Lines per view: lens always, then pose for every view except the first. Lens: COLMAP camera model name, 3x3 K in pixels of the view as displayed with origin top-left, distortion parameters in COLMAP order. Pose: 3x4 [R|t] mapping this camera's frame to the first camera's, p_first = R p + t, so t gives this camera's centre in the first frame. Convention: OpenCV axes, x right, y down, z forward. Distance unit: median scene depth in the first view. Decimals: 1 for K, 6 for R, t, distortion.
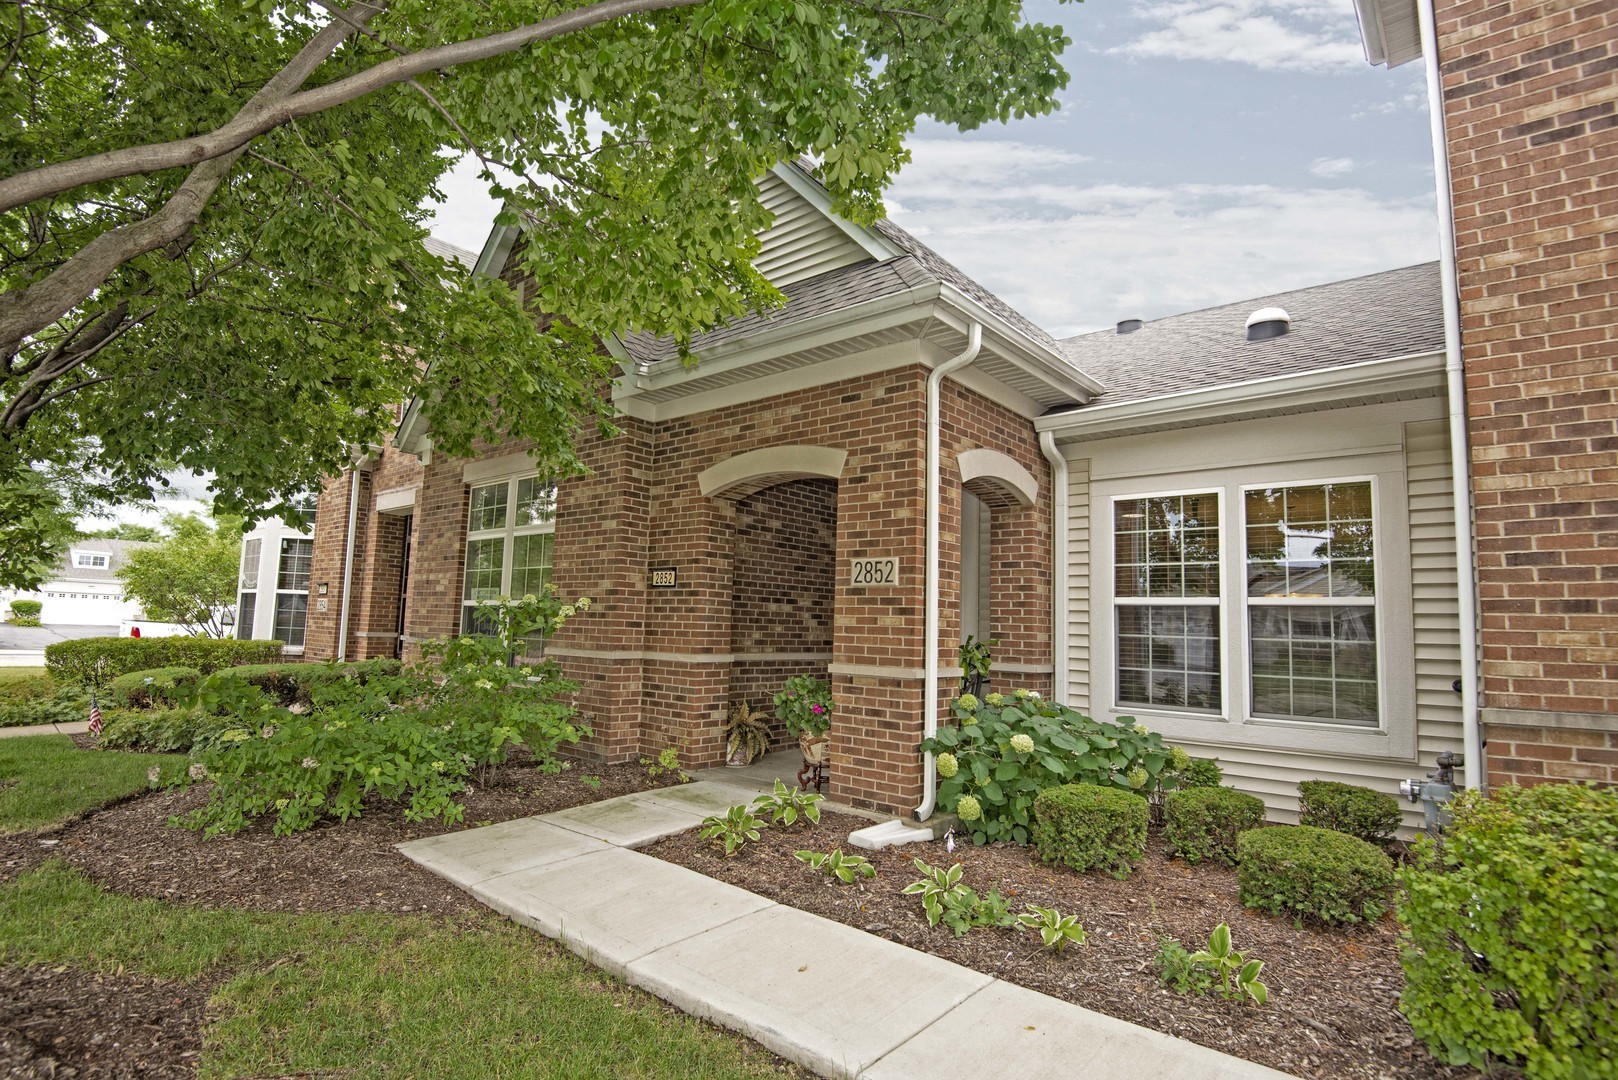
lens RADIAL K [[794.3, 0, 809.0], [0, 794.3, 540.0], [0, 0, 1]] dist [-0.001052, -0.000053]
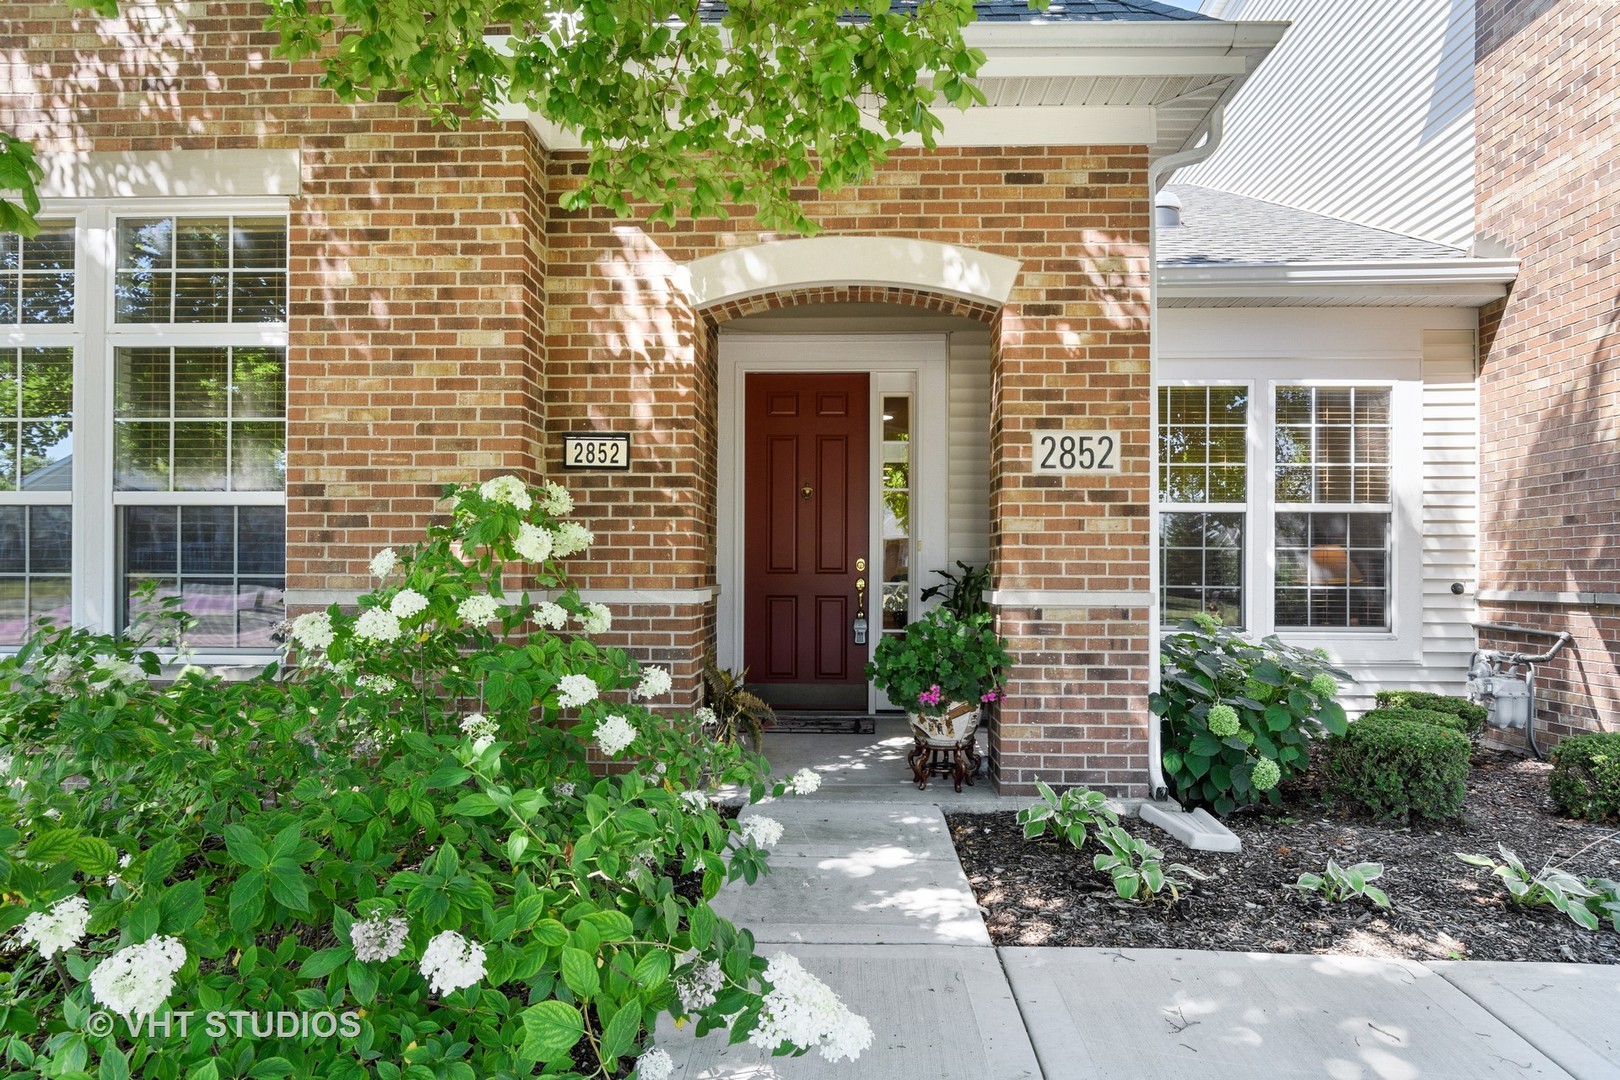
lens RADIAL K [[964.9, 0, 815.9], [0, 964.9, 568.1], [0, 0, 1]] dist [0.003186, 0.000693]
pose [[0.785021, -0.020101, 0.619143, -0.590293], [-0.050247, 0.994114, 0.095983, 0.069567], [-0.617428, -0.106459, 0.779390, 0.487417]]
